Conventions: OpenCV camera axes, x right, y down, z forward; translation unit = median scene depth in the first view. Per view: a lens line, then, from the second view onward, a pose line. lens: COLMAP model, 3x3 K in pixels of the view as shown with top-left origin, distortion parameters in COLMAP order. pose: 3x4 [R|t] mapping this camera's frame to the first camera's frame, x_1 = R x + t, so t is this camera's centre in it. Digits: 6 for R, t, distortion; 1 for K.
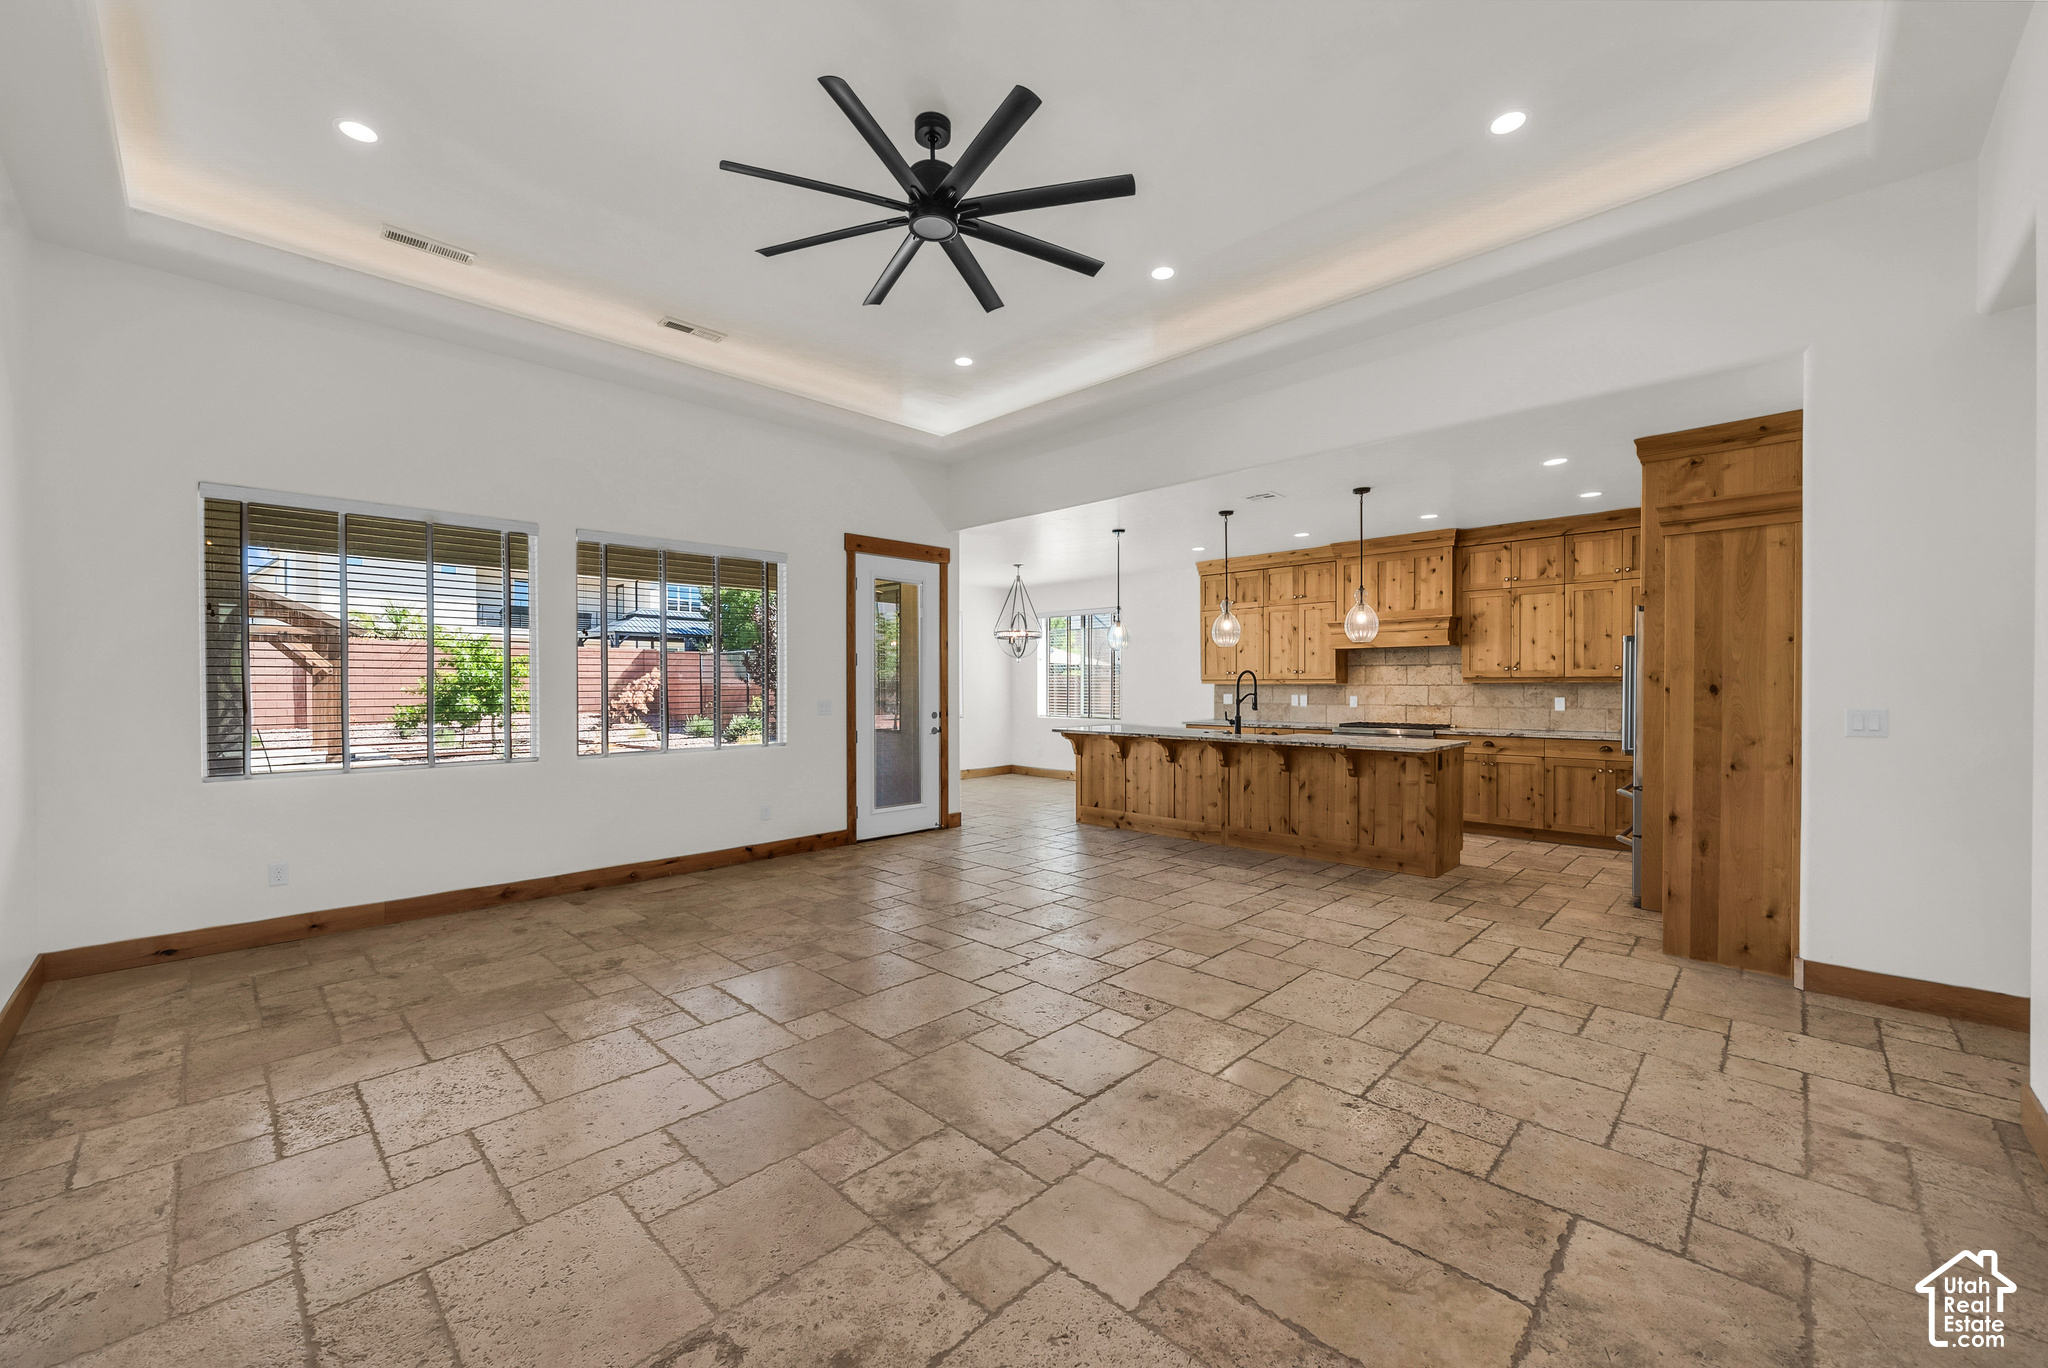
lens RADIAL K [[797.4, 0, 1017.3], [0, 797.4, 694.5], [0, 0, 1]] dist [-0.001995, 0.000229]
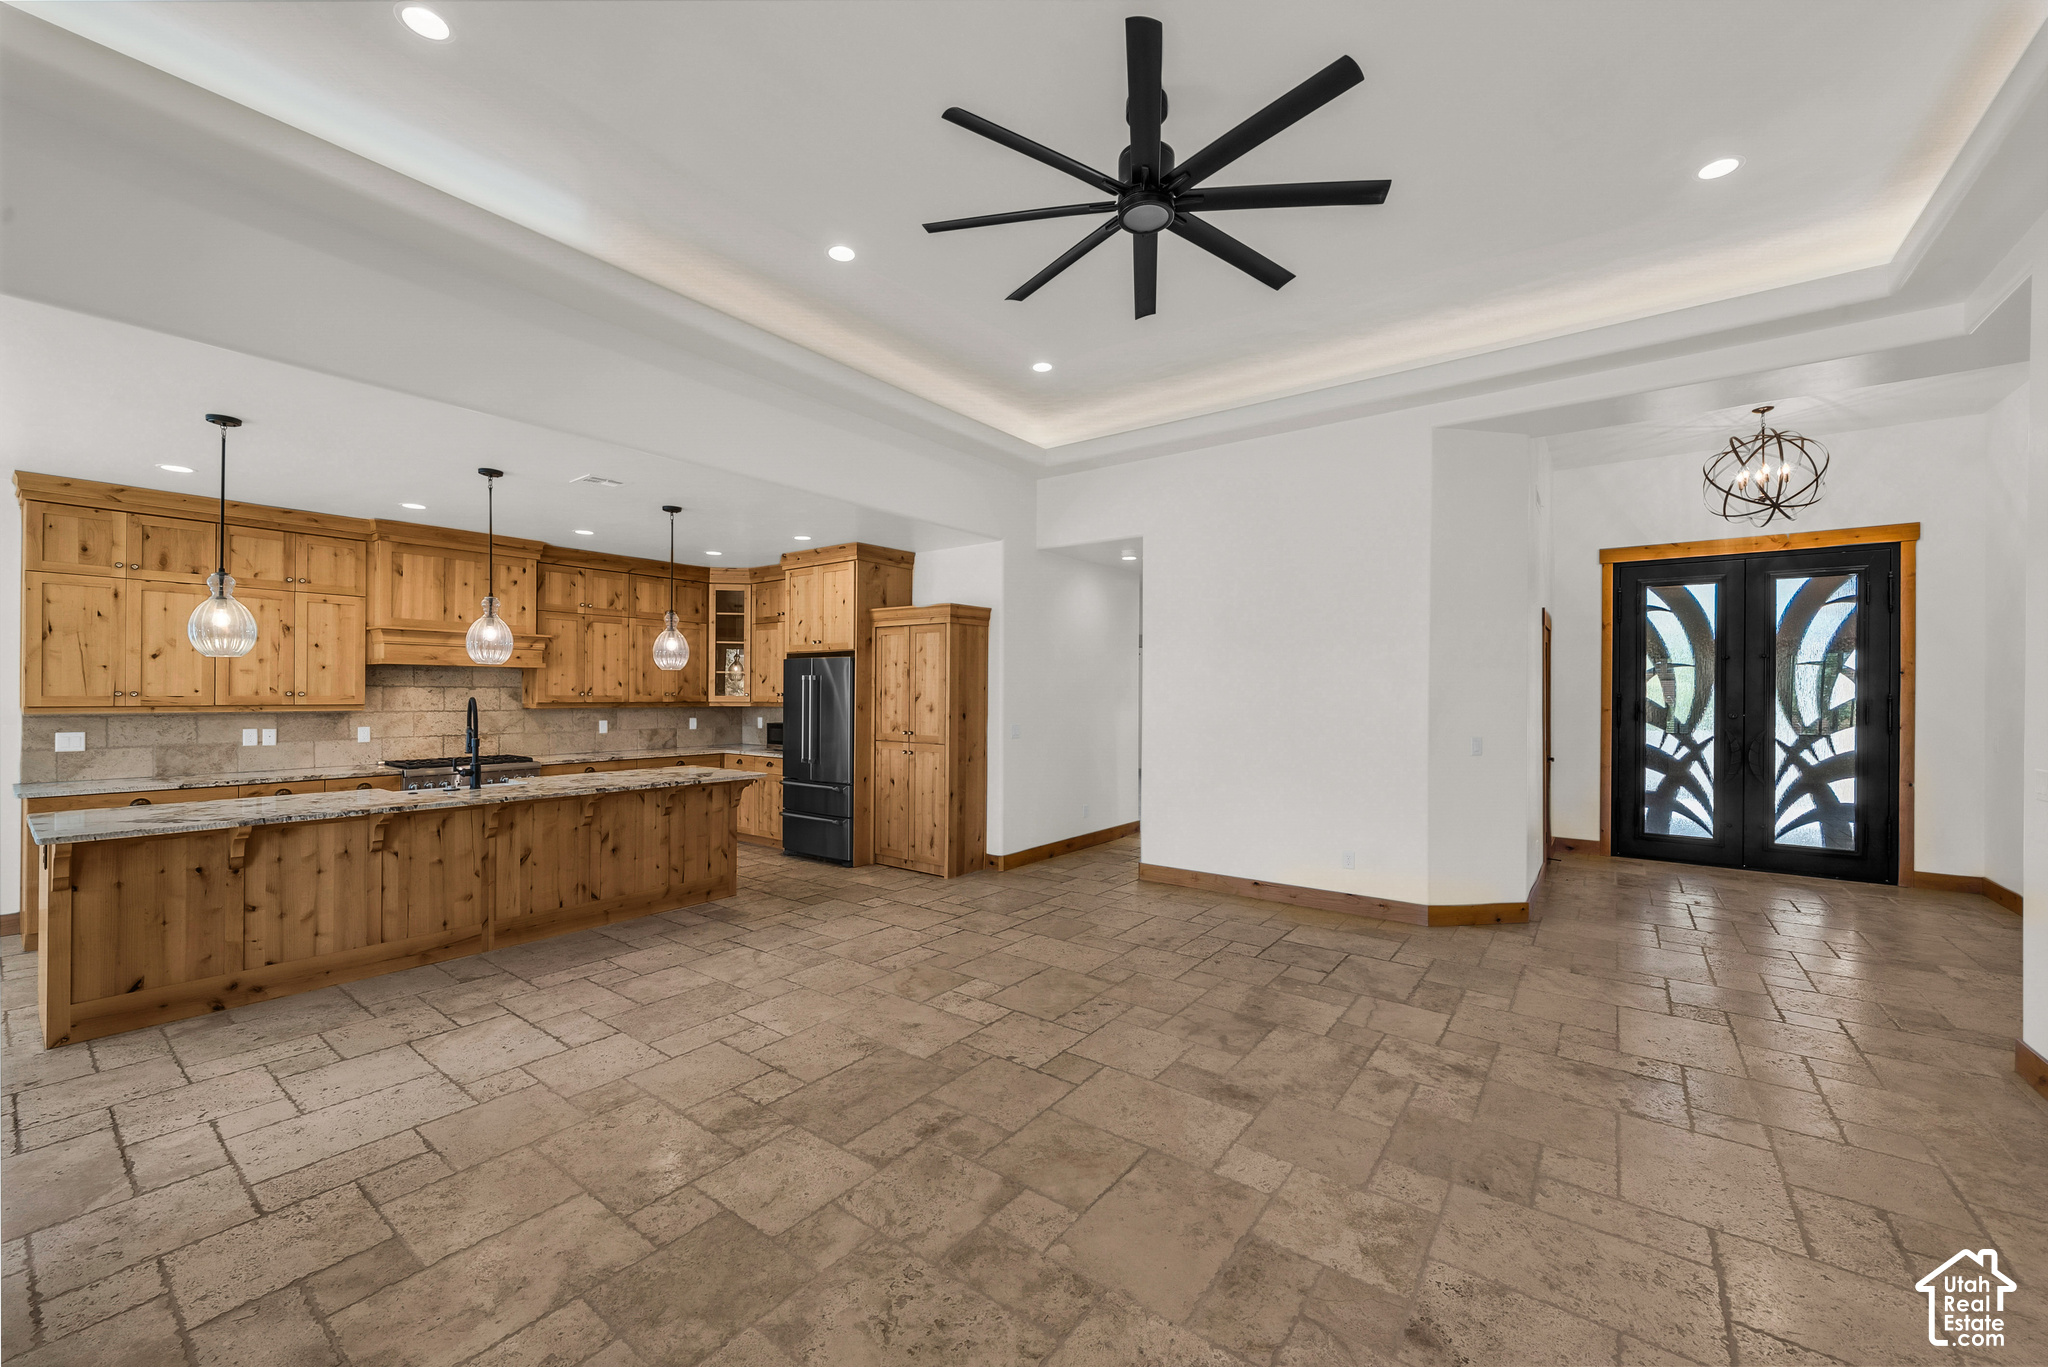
lens RADIAL K [[794.1, 0, 1014.8], [0, 794.1, 689.1], [0, 0, 1]] dist [-0.002026, 0.000092]
pose [[-0.127597, 0.005817, 0.991809, -0.560680], [0.007811, 0.999958, -0.004860, -0.036562], [-0.991795, 0.007127, -0.127637, 0.736330]]
